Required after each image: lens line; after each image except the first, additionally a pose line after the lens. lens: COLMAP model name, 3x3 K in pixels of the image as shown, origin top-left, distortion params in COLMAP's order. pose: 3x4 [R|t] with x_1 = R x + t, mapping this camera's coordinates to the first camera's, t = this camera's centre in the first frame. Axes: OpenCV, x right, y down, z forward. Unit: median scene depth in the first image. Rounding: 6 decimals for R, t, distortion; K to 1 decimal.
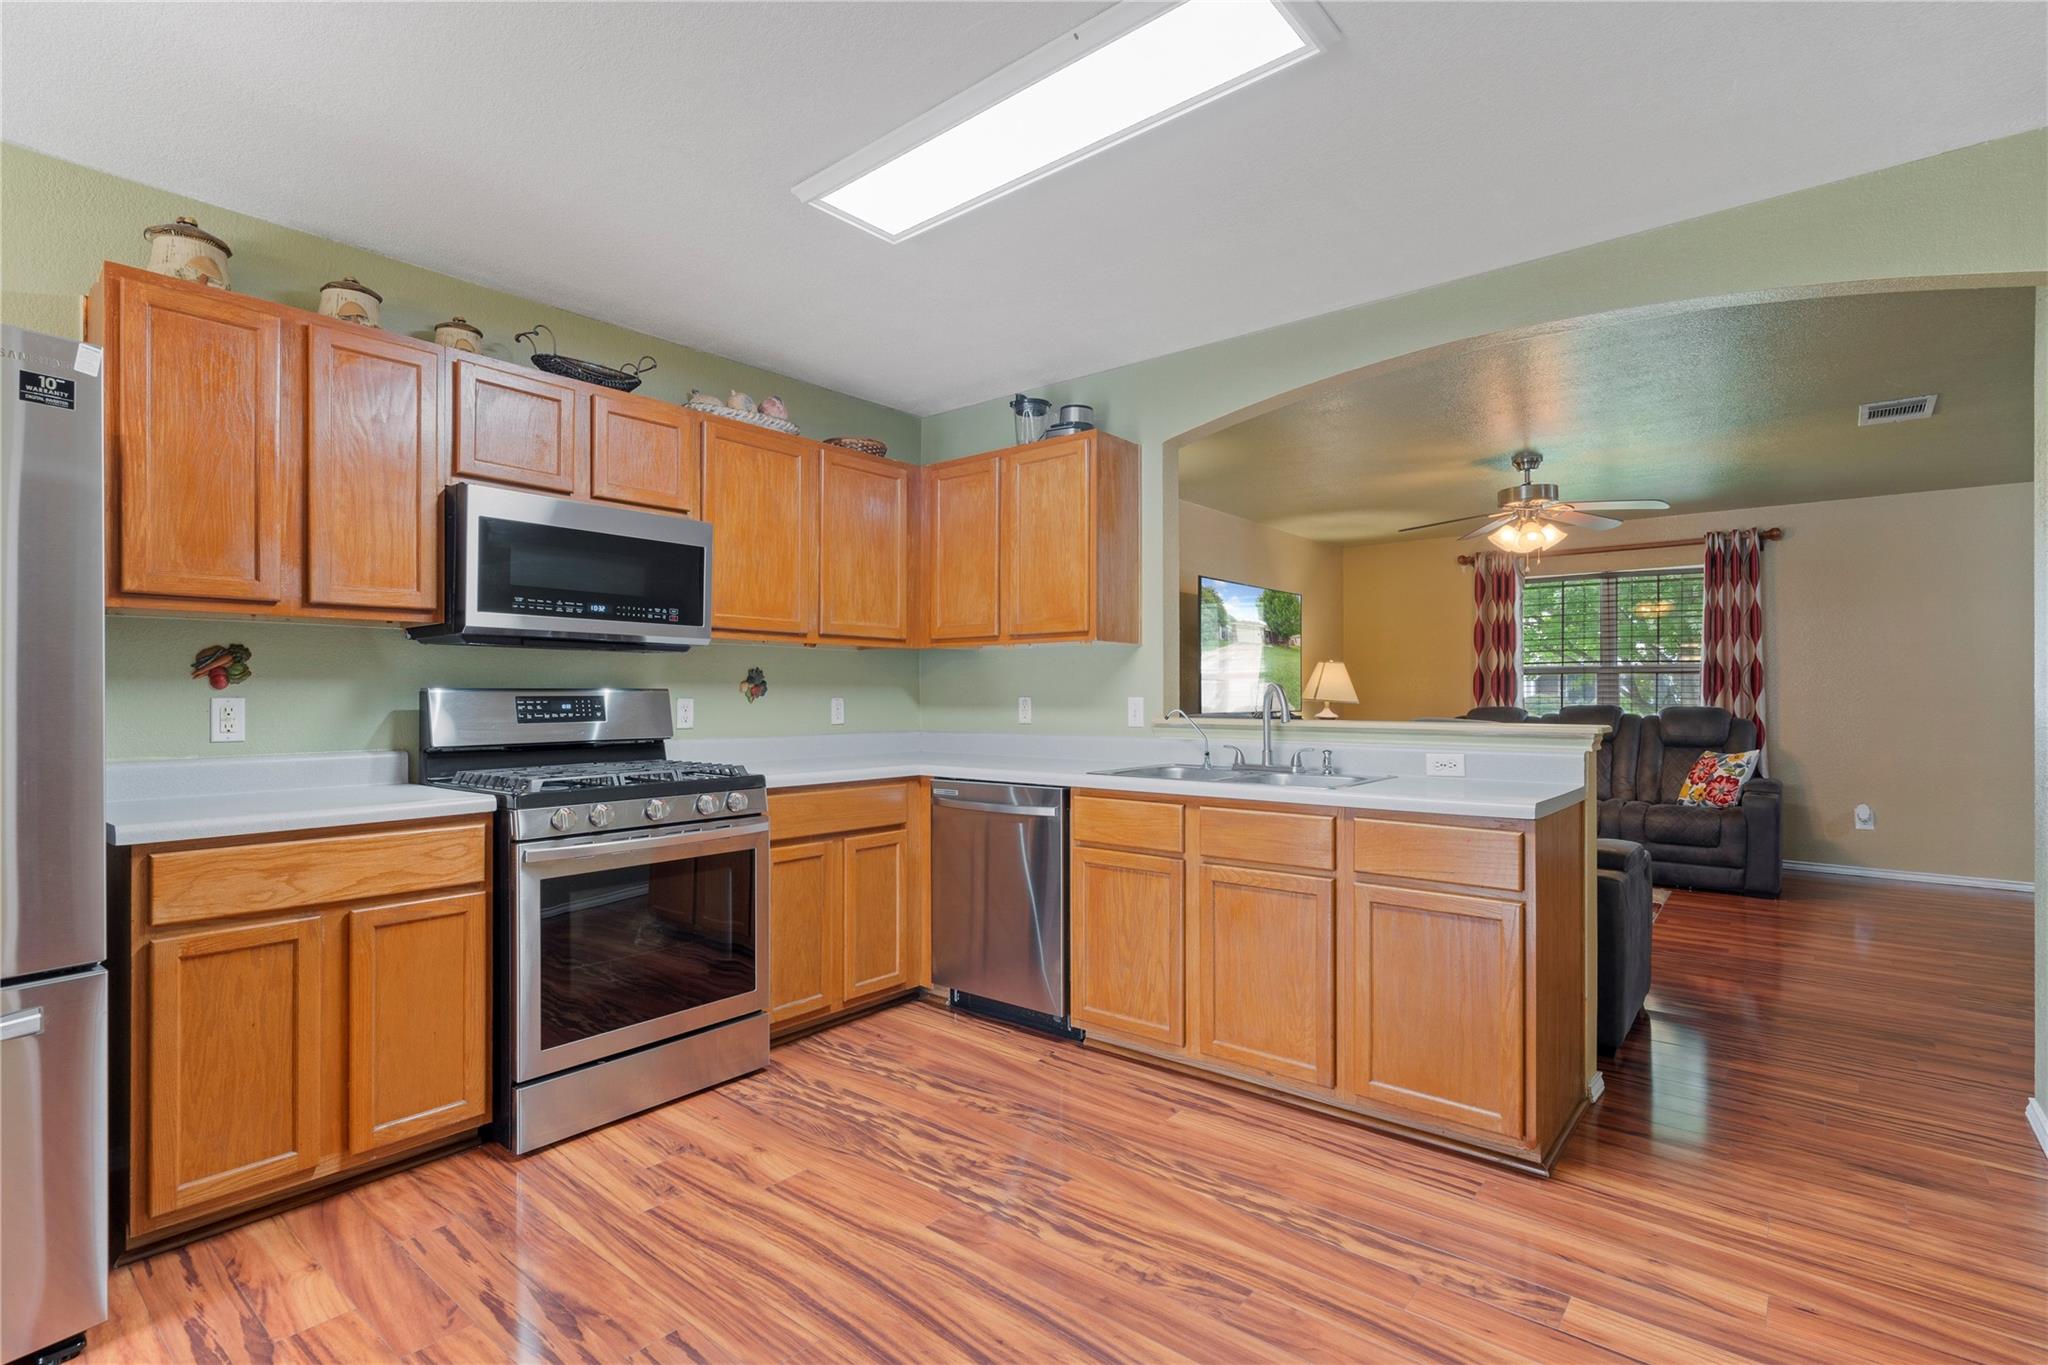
lens RADIAL K [[966.2, 0, 1019.2], [0, 966.2, 690.9], [0, 0, 1]] dist [-0.000082, 0.000183]
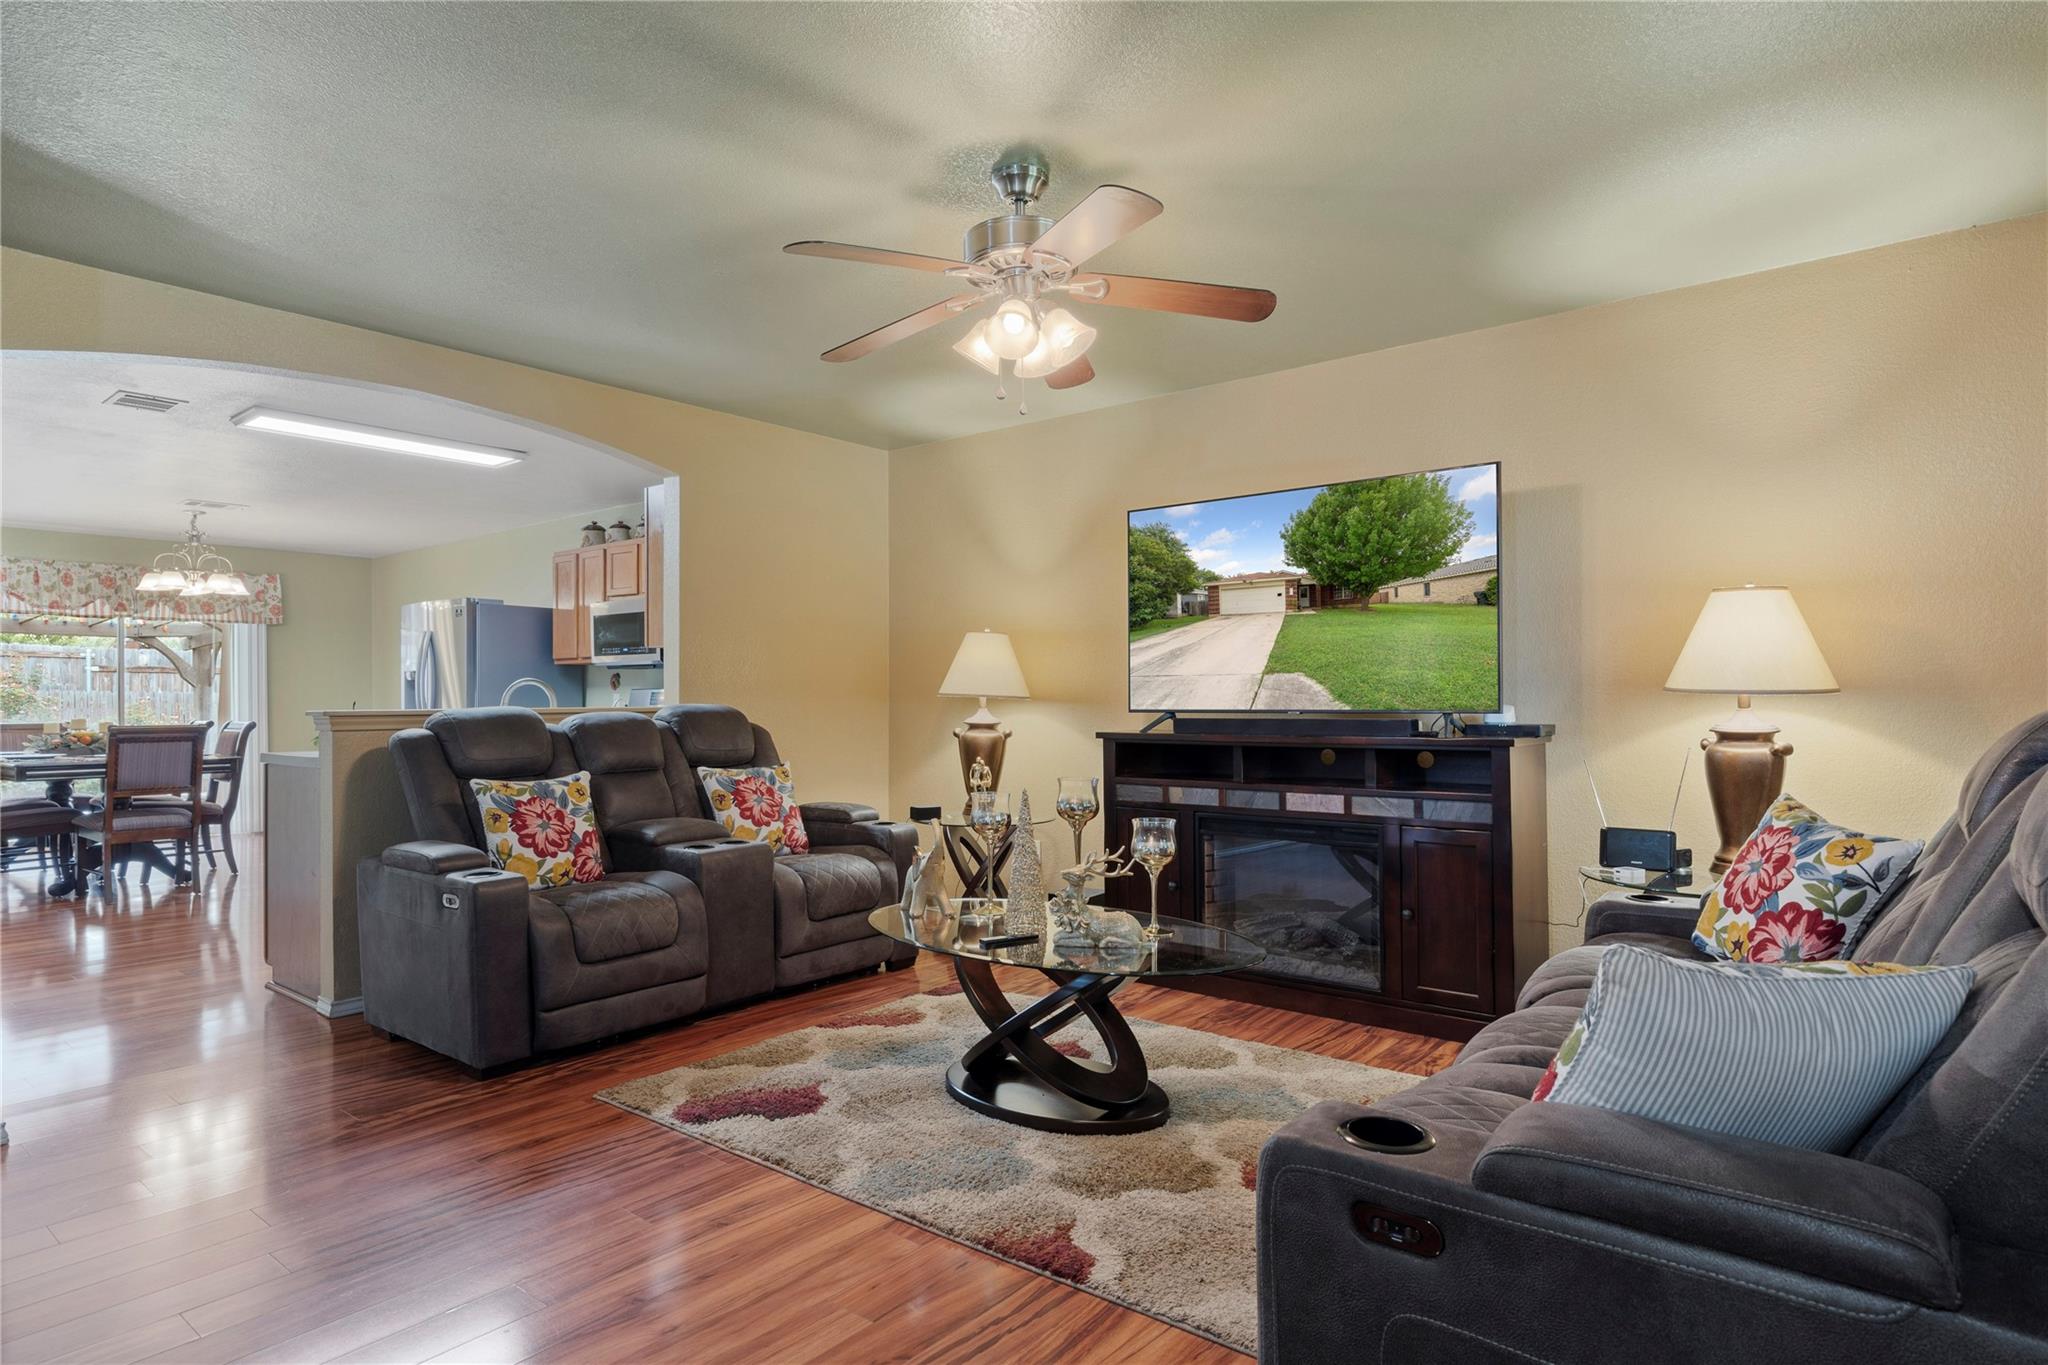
lens RADIAL K [[1103.1, 0, 1024.0], [0, 1103.1, 682.5], [0, 0, 1]] dist [0.019382, -0.015251]
pose [[0.017849, -0.012283, -0.999765, 2.083544], [0.009539, 0.999881, -0.012114, 0.024681], [0.999795, -0.009321, 0.017964, 1.920707]]
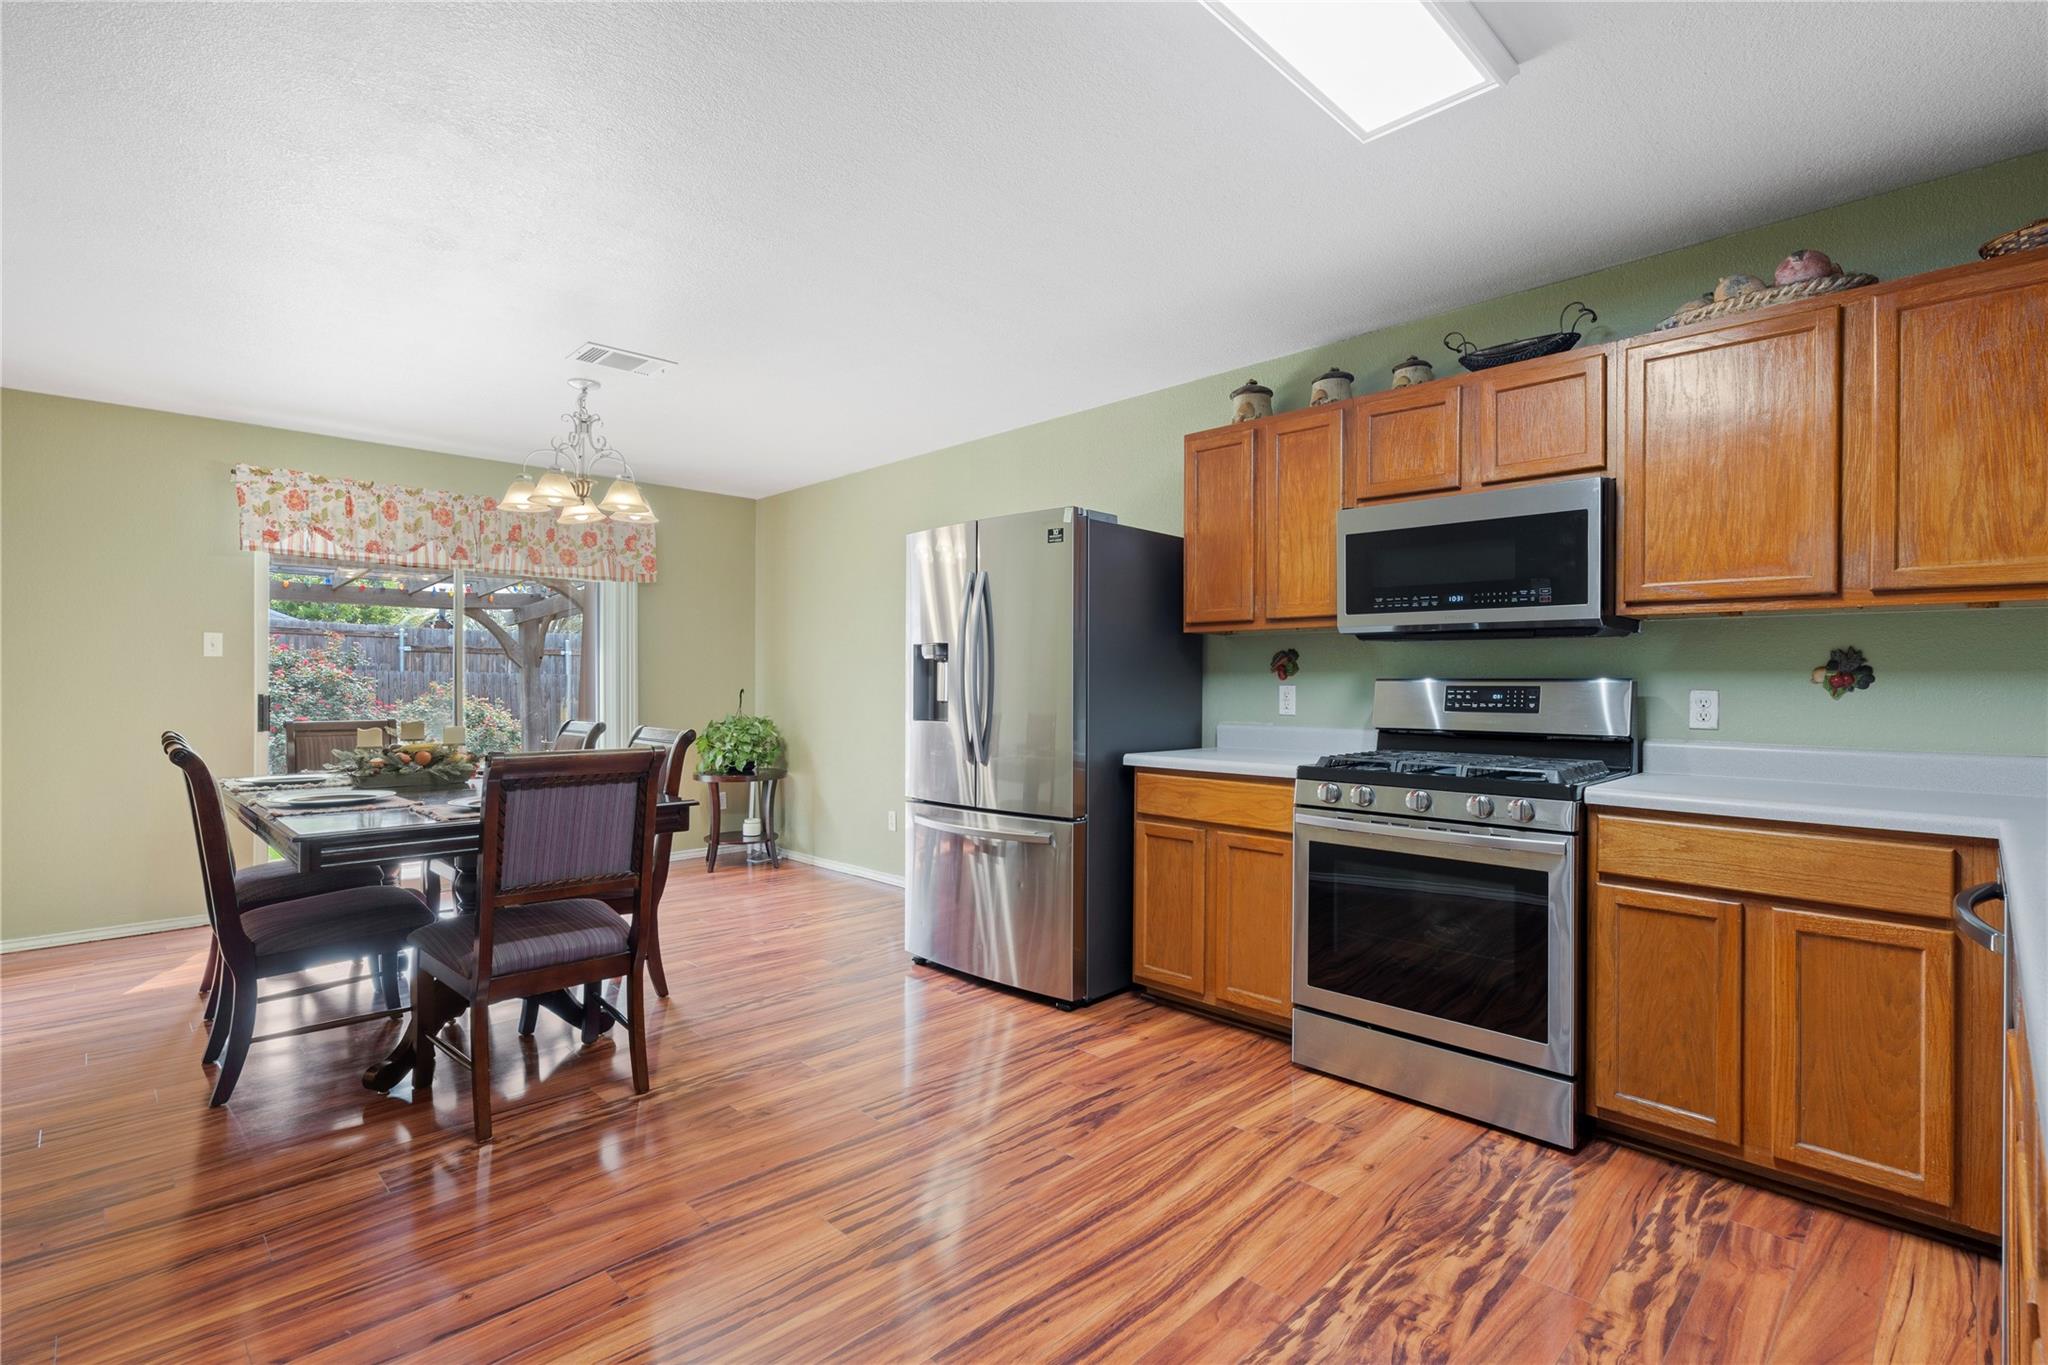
lens RADIAL K [[955.2, 0, 1019.5], [0, 955.2, 677.6], [0, 0, 1]] dist [0.002142, 0.000628]
pose [[-0.102214, -0.003748, -0.994755, 0.628688], [-0.000504, 0.999993, -0.003715, 0.000617], [0.994762, 0.000121, -0.102215, 0.684923]]
